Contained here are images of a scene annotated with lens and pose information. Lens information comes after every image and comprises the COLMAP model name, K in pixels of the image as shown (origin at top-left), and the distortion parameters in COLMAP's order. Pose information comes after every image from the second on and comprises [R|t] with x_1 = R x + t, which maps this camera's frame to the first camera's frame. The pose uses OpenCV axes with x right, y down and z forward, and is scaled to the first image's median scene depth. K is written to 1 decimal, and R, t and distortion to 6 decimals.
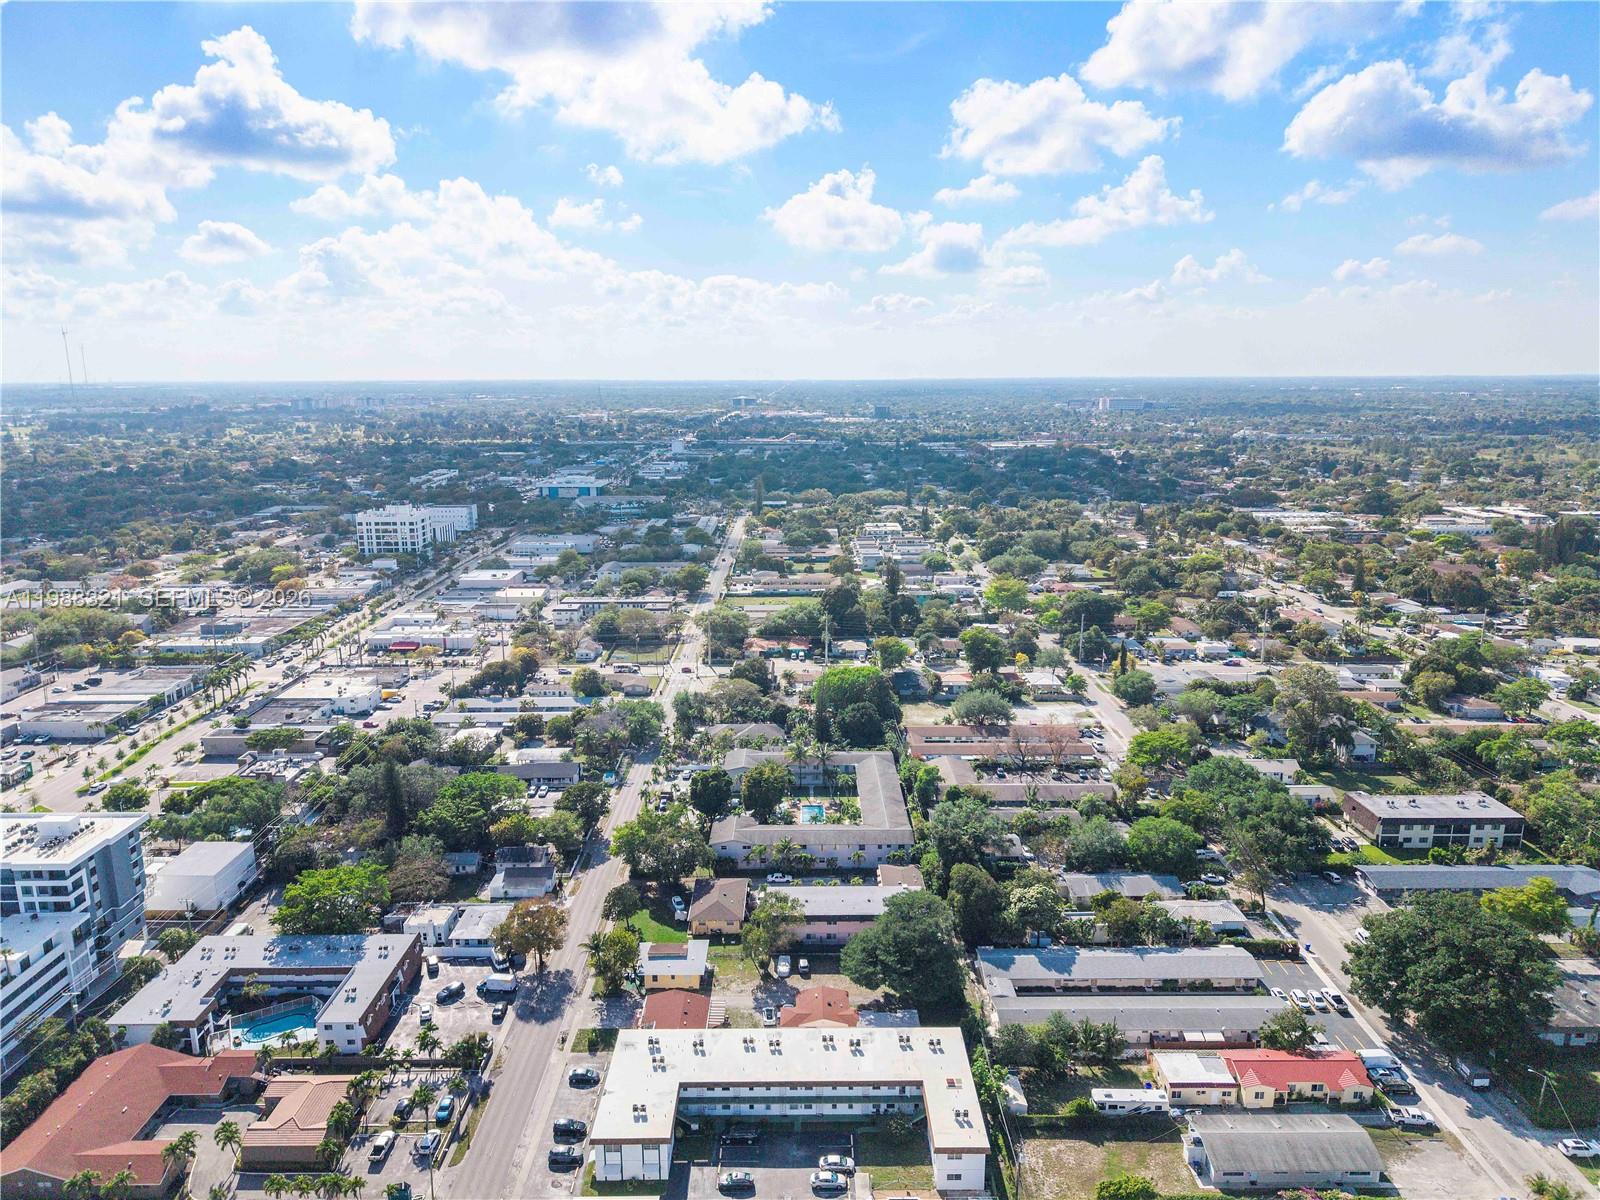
lens RADIAL K [[1077.2, 0, 800.0], [0, 1077.2, 600.0], [0, 0, 1]] dist [0.030141, -0.026653]
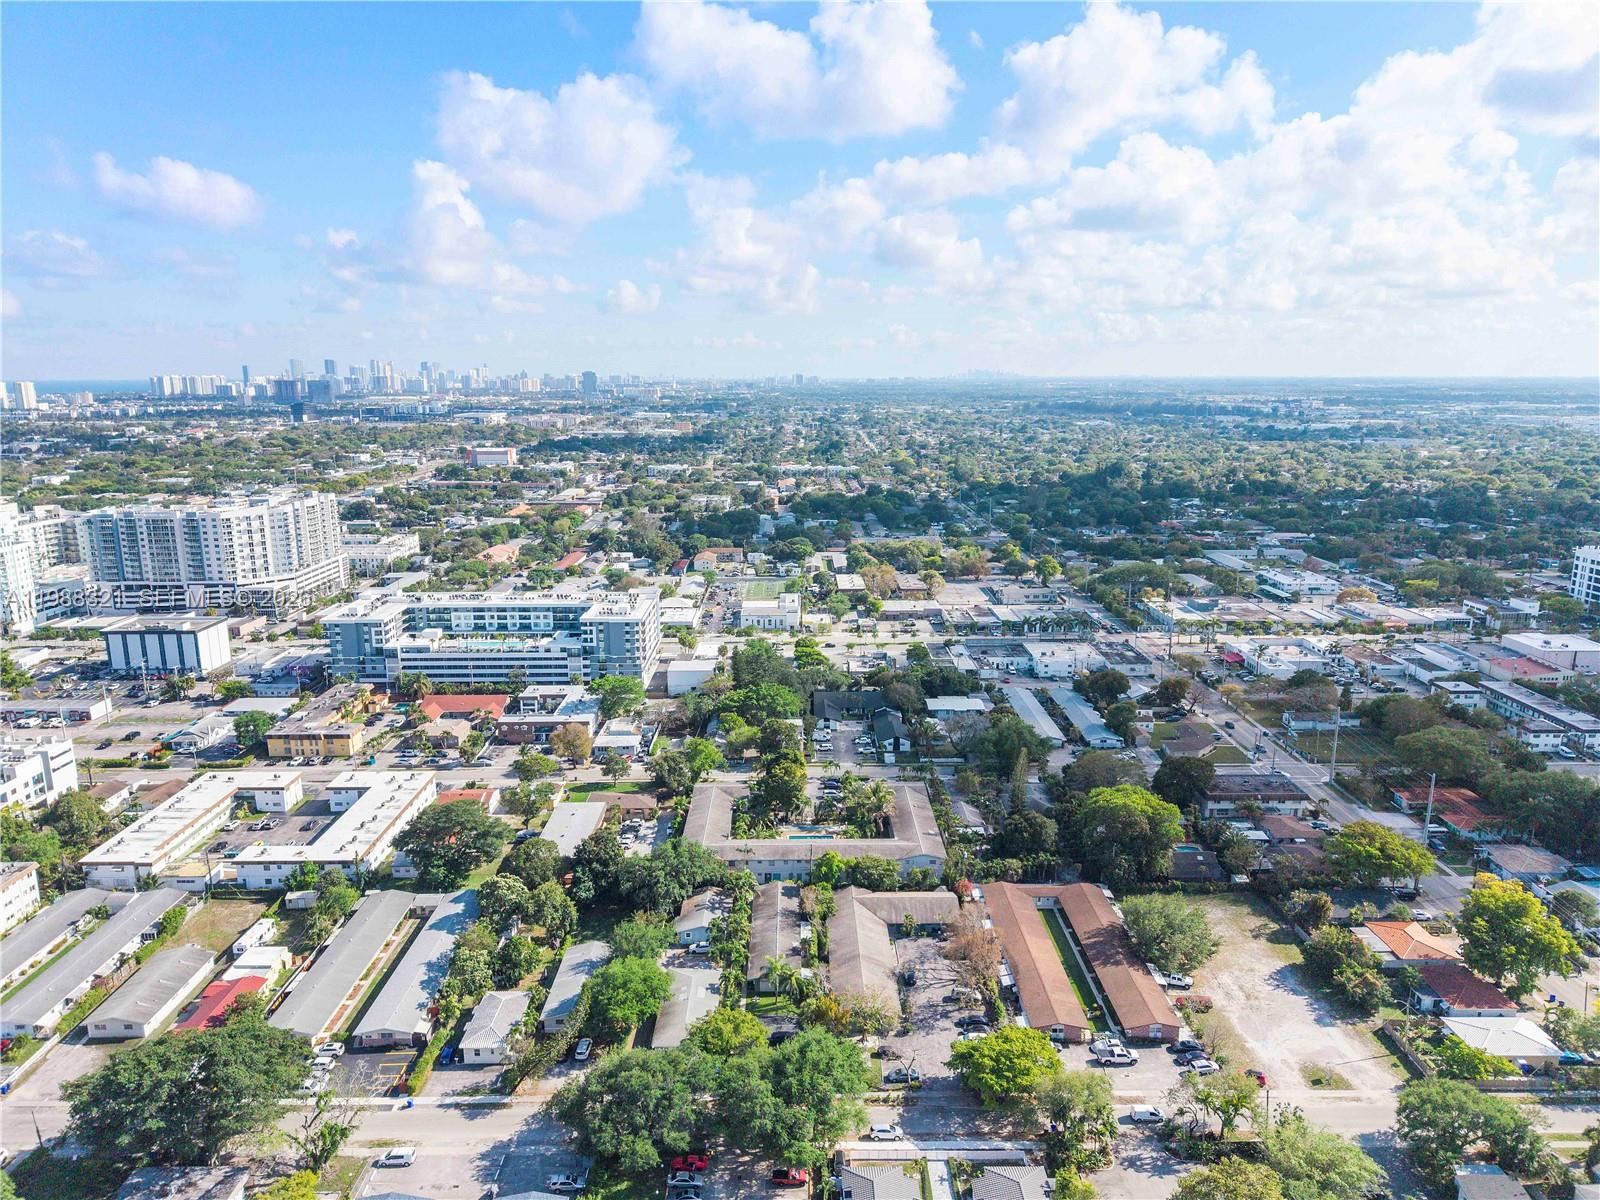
lens RADIAL K [[1083.8, 0, 804.2], [0, 1083.8, 599.5], [0, 0, 1]] dist [0.050721, -0.054033]
pose [[0.007795, 0.204356, -0.978866, 0.738157], [-0.202883, 0.958859, 0.198564, -0.158866], [0.979172, 0.197047, 0.048935, 0.728614]]
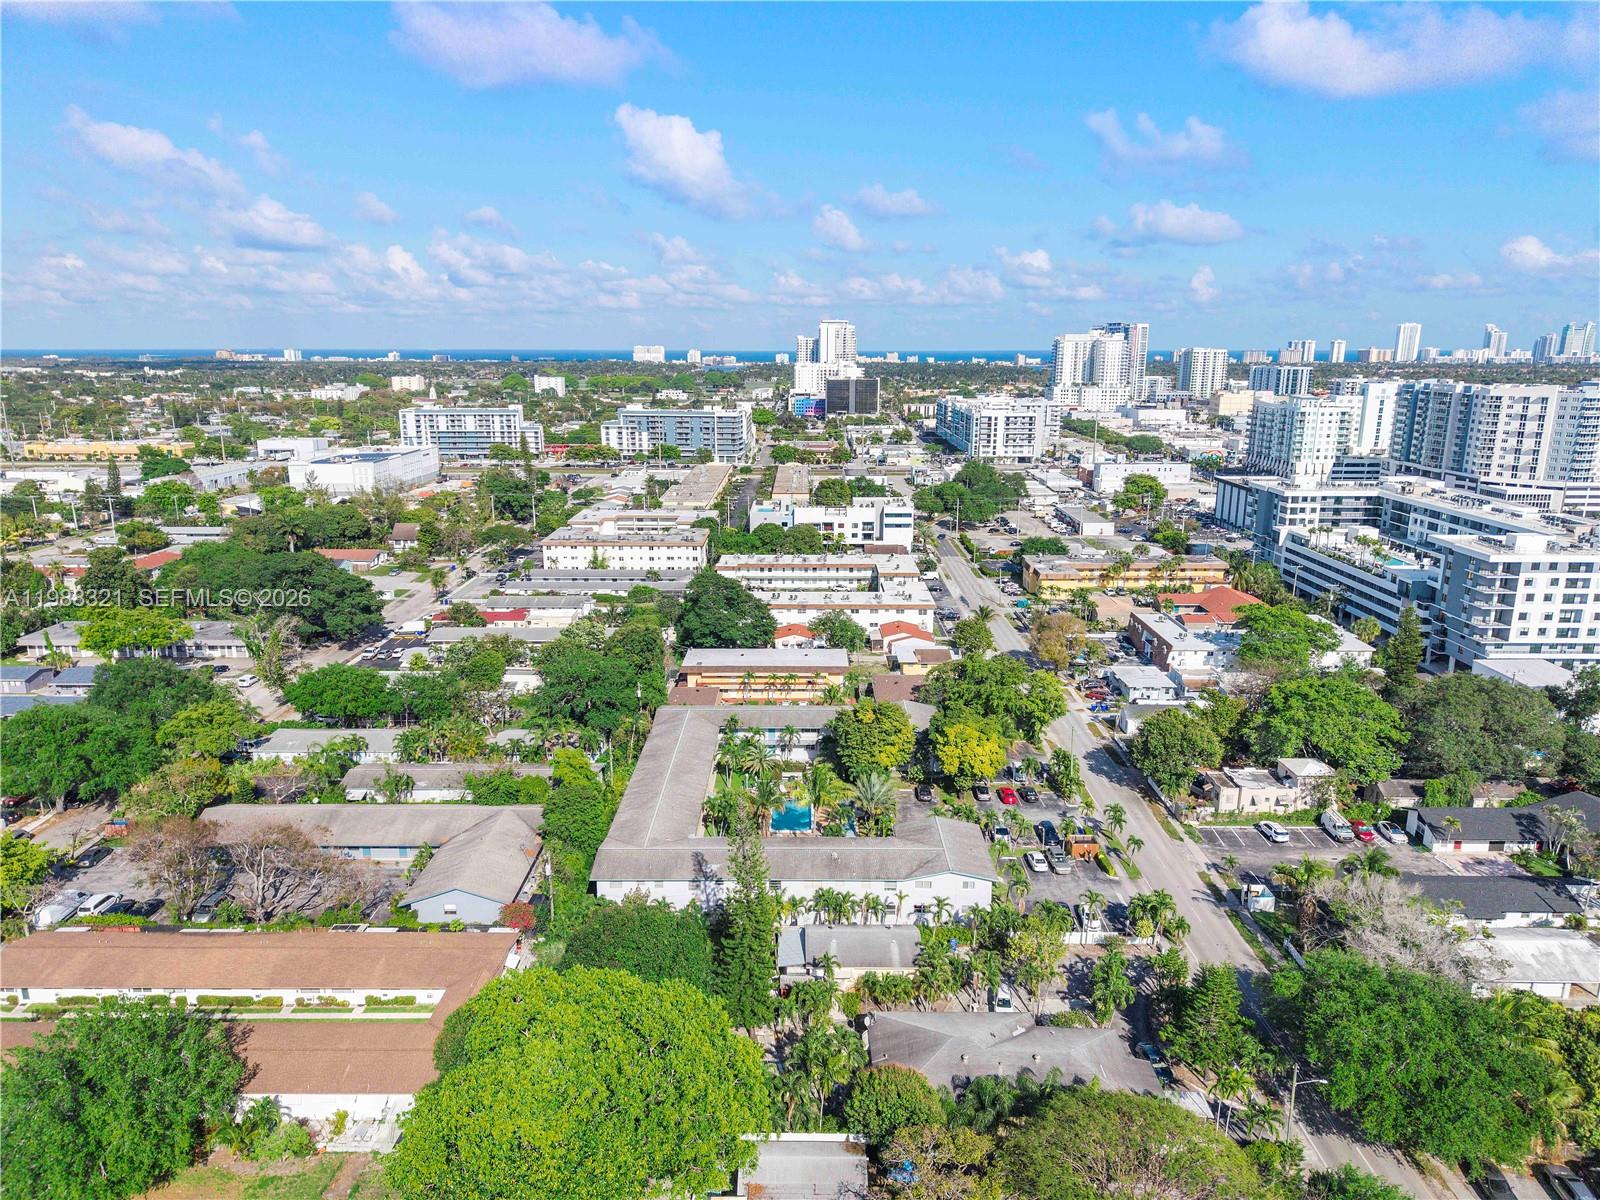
lens RADIAL K [[1076.4, 0, 797.8], [0, 1076.4, 614.0], [0, 0, 1]] dist [0.022379, -0.022641]
pose [[-0.999965, -0.001760, 0.008160, -0.002629], [0.001967, 0.900261, 0.435346, -0.109576], [-0.008112, 0.435347, -0.900226, 1.177437]]
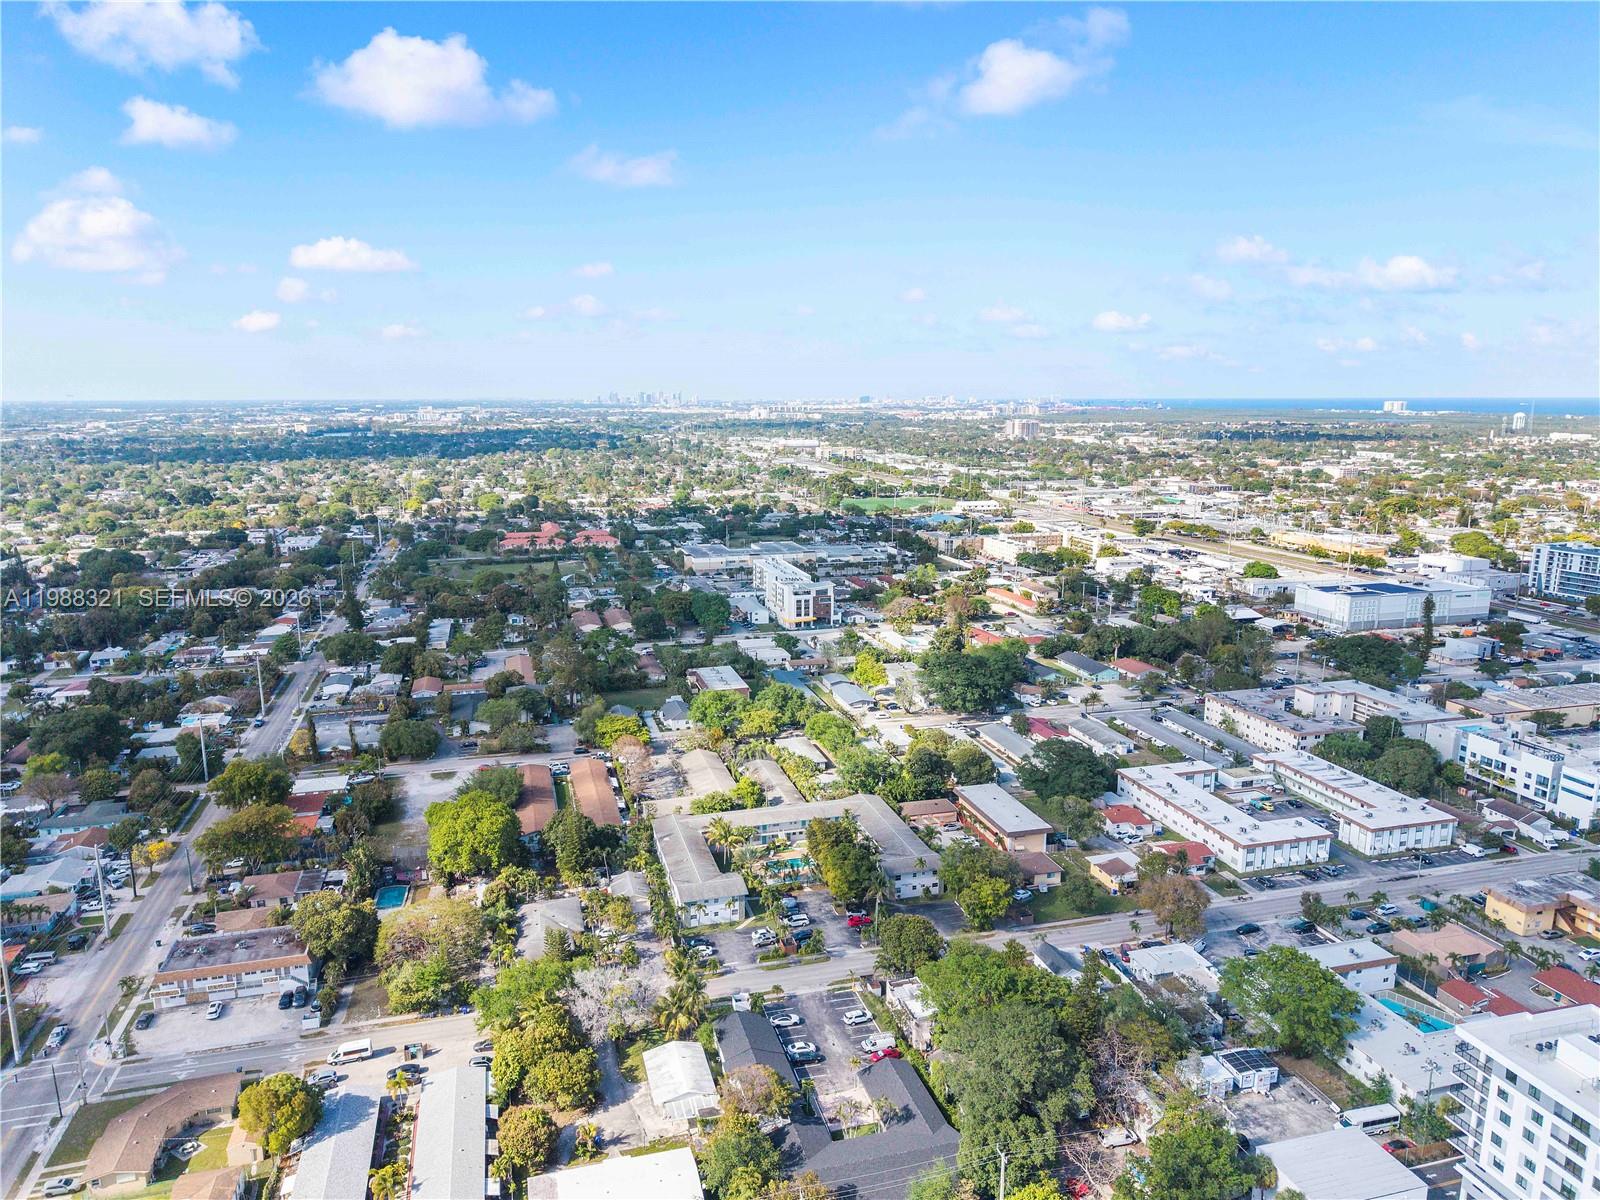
lens RADIAL K [[1083.8, 0, 804.2], [0, 1083.8, 599.5], [0, 0, 1]] dist [0.050721, -0.054033]
pose [[-0.271967, -0.178430, 0.945620, -0.693645], [0.198556, 0.951109, 0.236572, -0.194700], [-0.941599, 0.252098, -0.223242, 0.921656]]
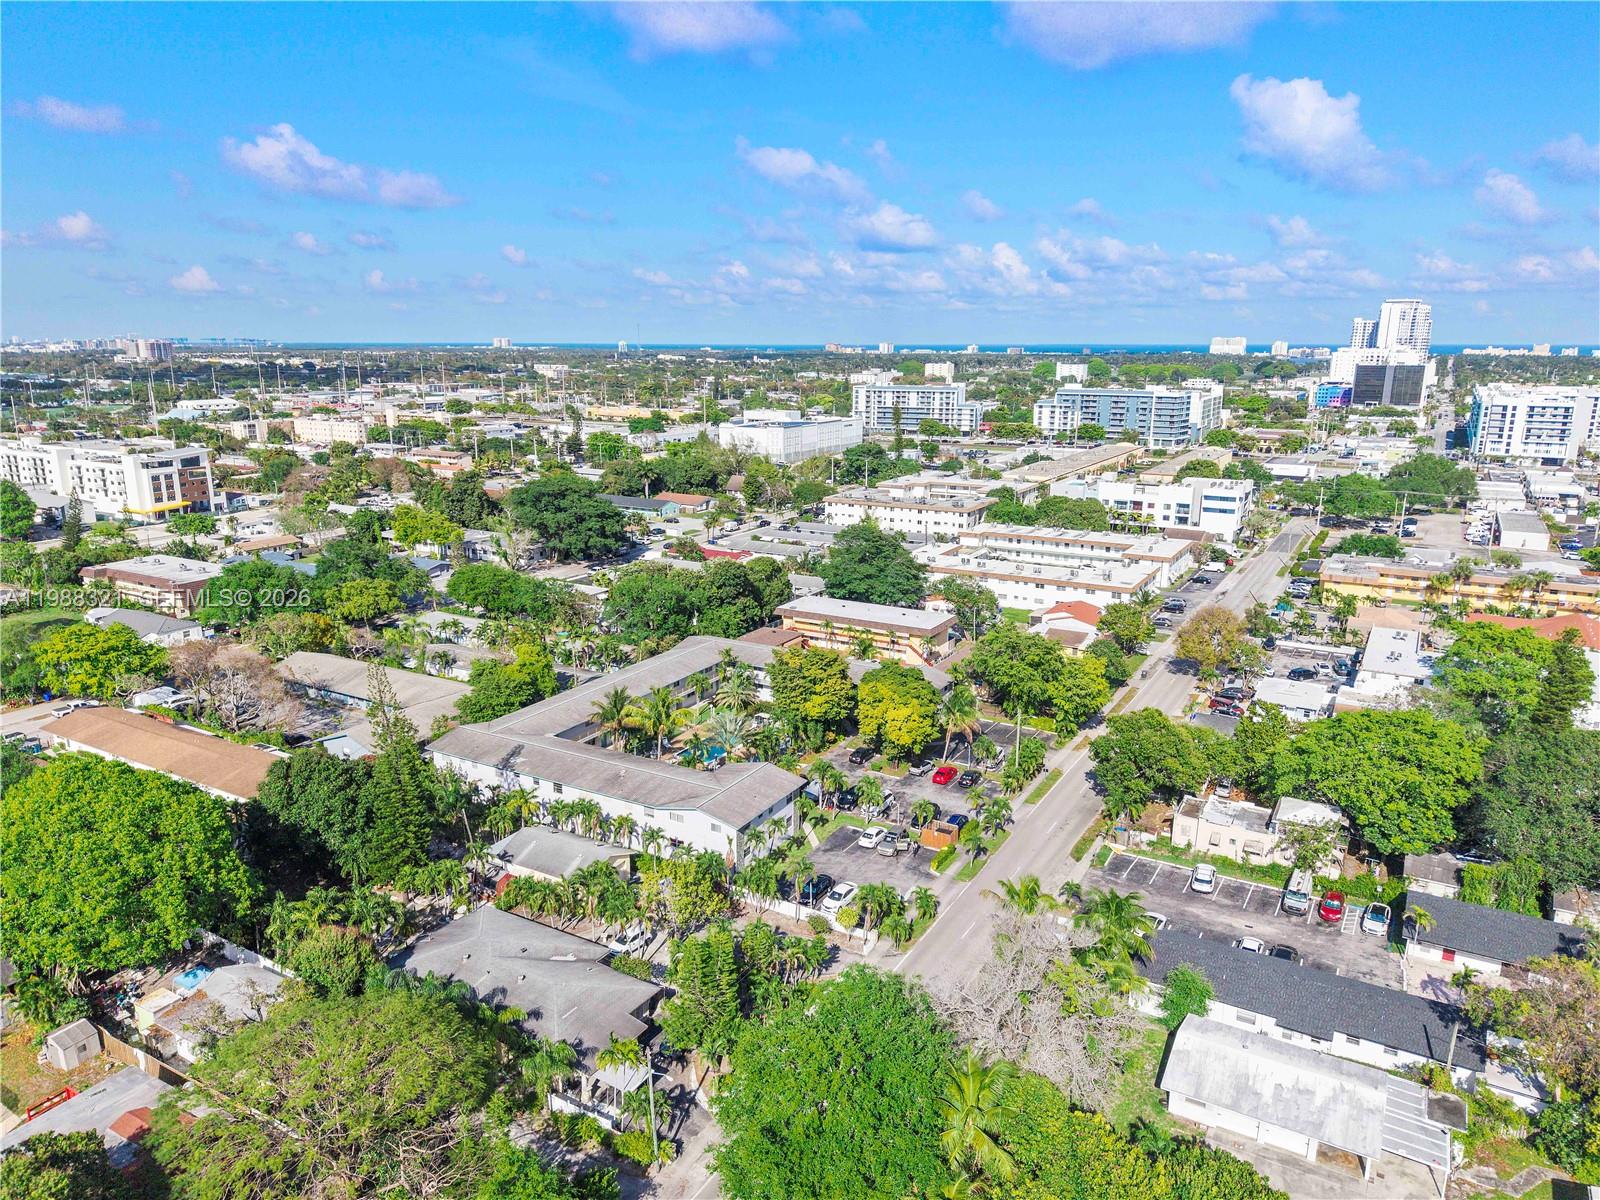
lens RADIAL K [[1071.5, 0, 799.5], [0, 1071.5, 620.4], [0, 0, 1]] dist [0.079199, -0.107558]
pose [[-0.863946, -0.127857, 0.487082, -0.236810], [0.101914, 0.902826, 0.417754, -0.064875], [-0.493163, 0.410558, -0.766963, 1.107059]]
